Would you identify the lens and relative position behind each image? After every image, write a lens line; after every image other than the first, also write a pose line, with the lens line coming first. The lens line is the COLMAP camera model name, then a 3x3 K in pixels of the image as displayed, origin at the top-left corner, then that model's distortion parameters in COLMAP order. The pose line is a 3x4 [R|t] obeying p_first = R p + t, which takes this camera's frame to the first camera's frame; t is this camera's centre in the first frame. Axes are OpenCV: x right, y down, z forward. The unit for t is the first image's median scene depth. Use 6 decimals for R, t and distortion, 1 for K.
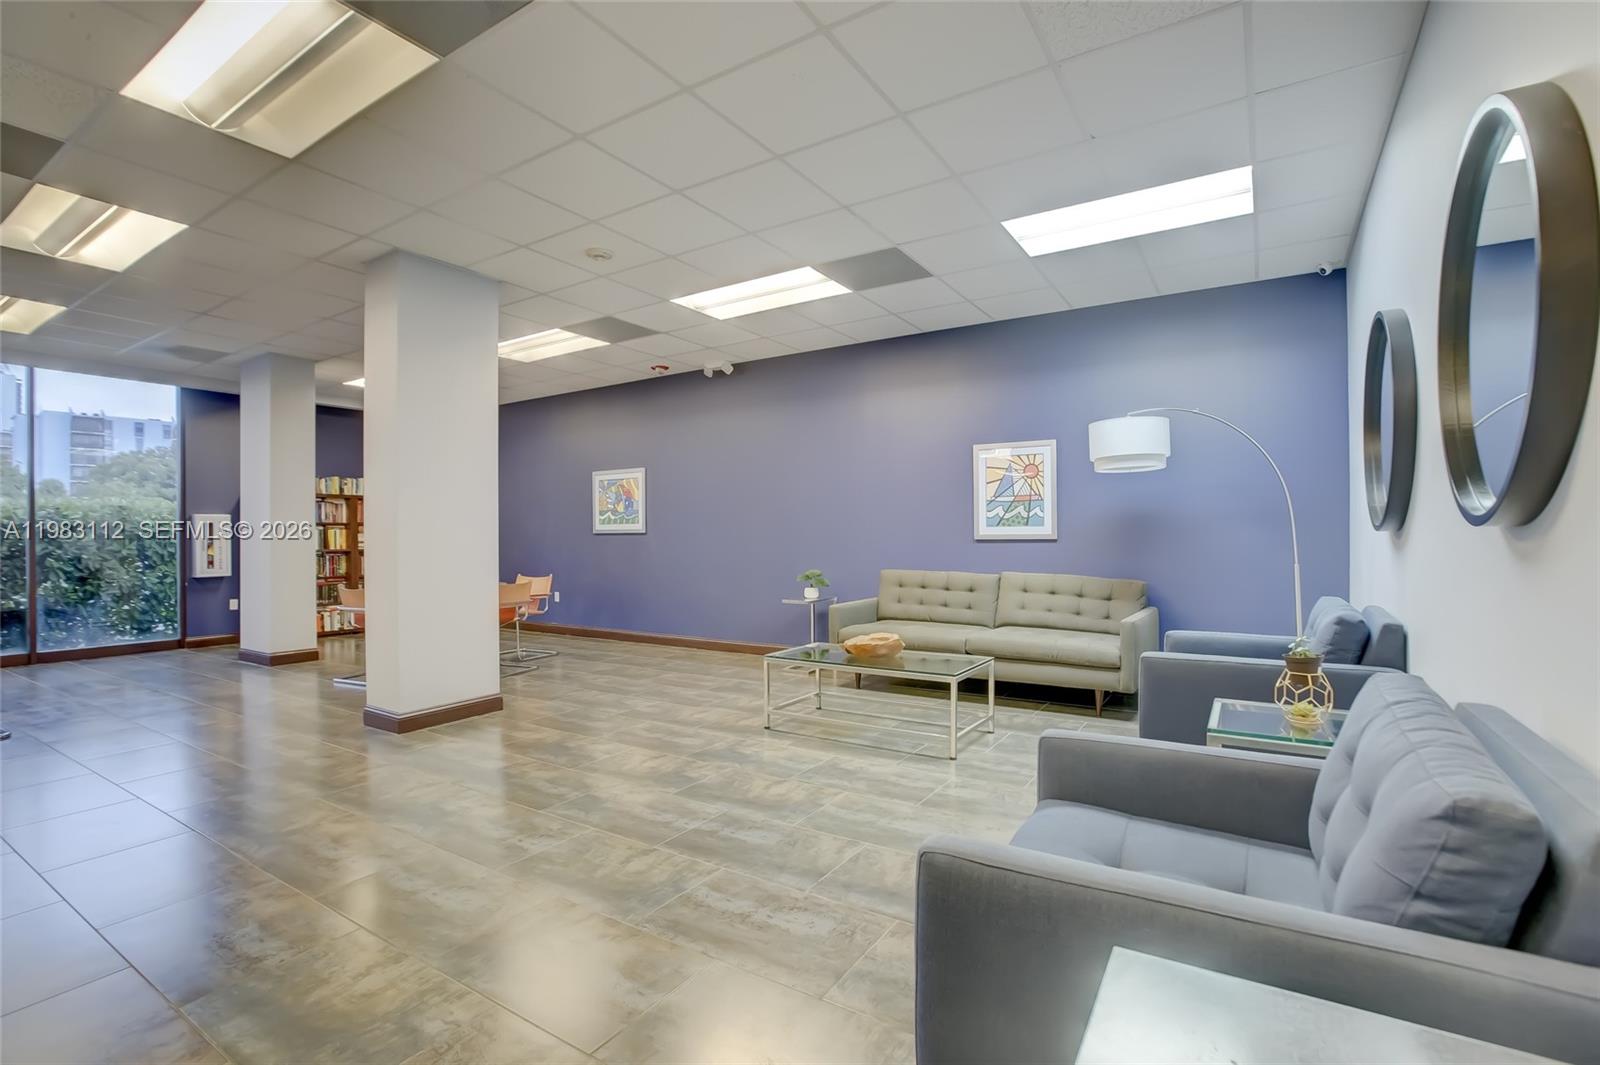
lens RADIAL K [[726.2, 0, 807.7], [0, 726.2, 533.9], [0, 0, 1]] dist [-0.027505, 0.000539]
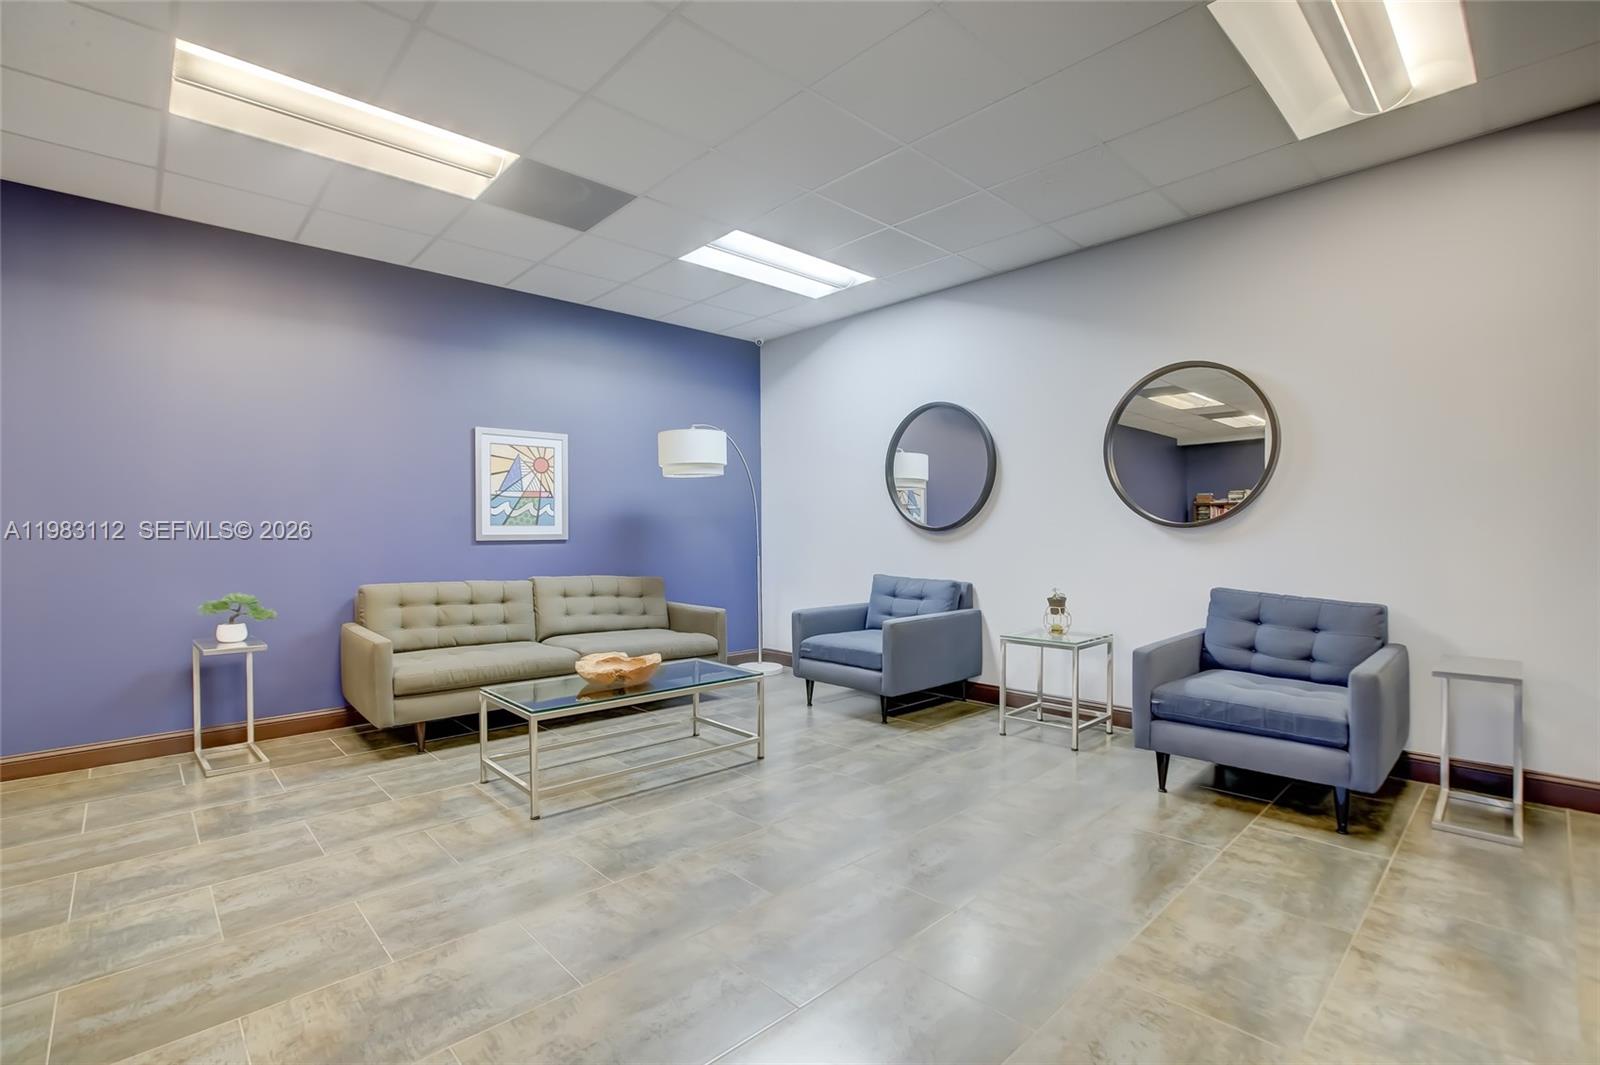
lens RADIAL K [[726.2, 0, 808.5], [0, 726.2, 531.8], [0, 0, 1]] dist [-0.027505, 0.000539]
pose [[0.249936, 0.006253, 0.968242, -0.498952], [0.001205, 0.999976, -0.006769, 0.003786], [-0.968262, 0.002859, 0.249923, 0.453147]]
